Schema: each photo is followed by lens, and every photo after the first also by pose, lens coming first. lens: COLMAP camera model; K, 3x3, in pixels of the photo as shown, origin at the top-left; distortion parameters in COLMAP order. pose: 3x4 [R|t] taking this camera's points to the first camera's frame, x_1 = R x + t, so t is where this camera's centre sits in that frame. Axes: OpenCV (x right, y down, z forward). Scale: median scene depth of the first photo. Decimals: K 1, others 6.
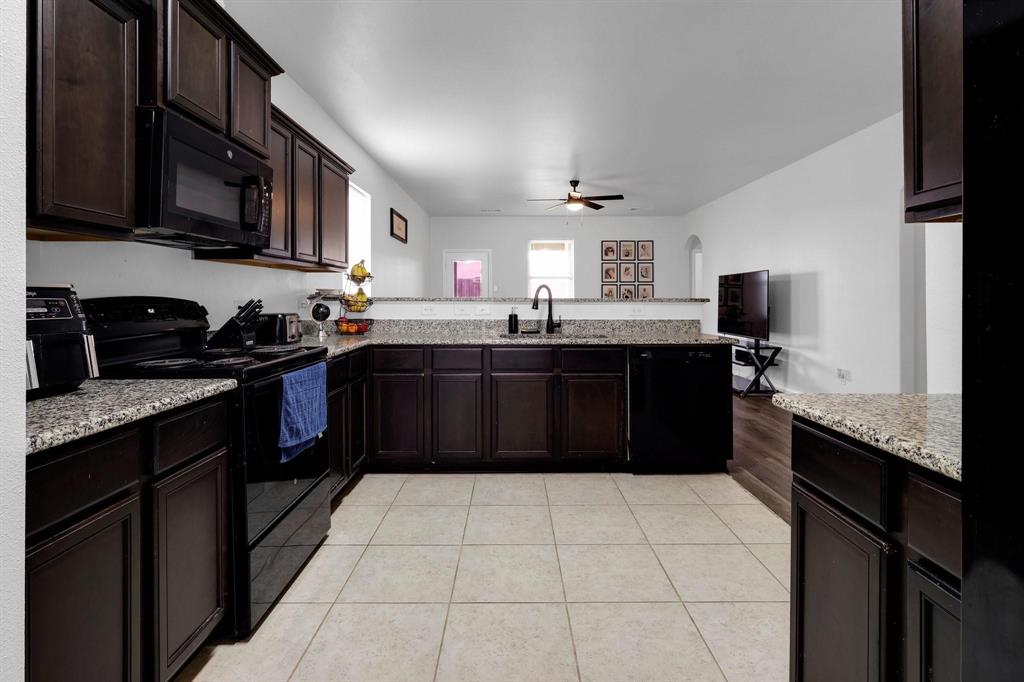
lens RADIAL K [[488.3, 0, 512.8], [0, 488.3, 295.9], [0, 0, 1]] dist [-0.001580, 0.000391]
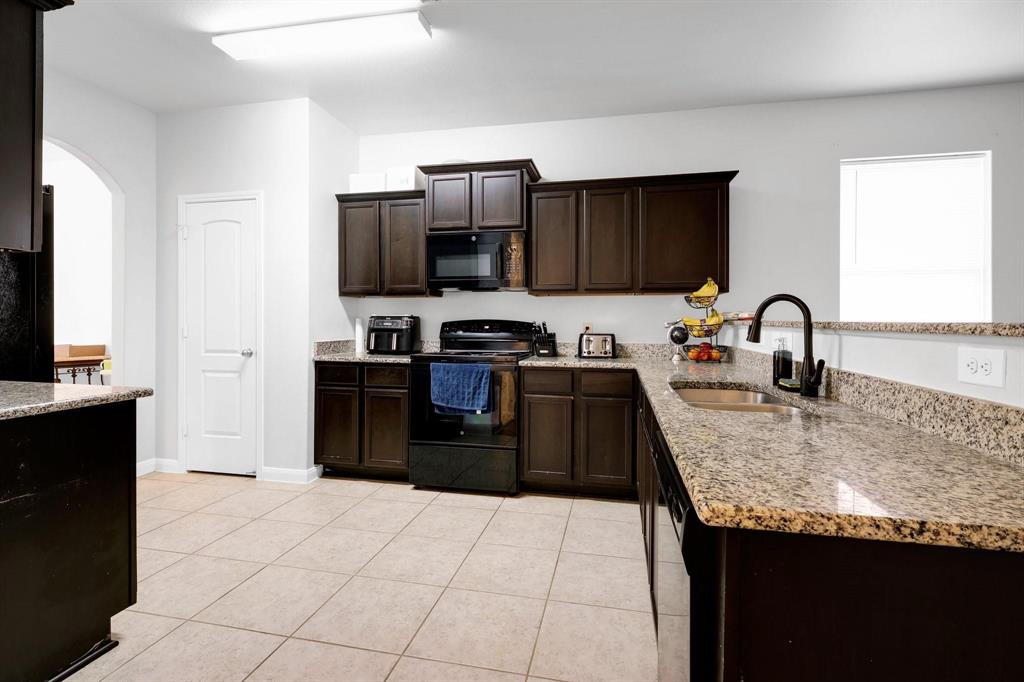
lens RADIAL K [[481.9, 0, 513.6], [0, 481.9, 325.5], [0, 0, 1]] dist [0.000186, 0.000150]
pose [[-0.207960, 0.005041, -0.978124, 0.713433], [-0.002138, 0.999982, 0.005608, 0.007966], [0.978135, 0.003257, -0.207945, 0.986304]]
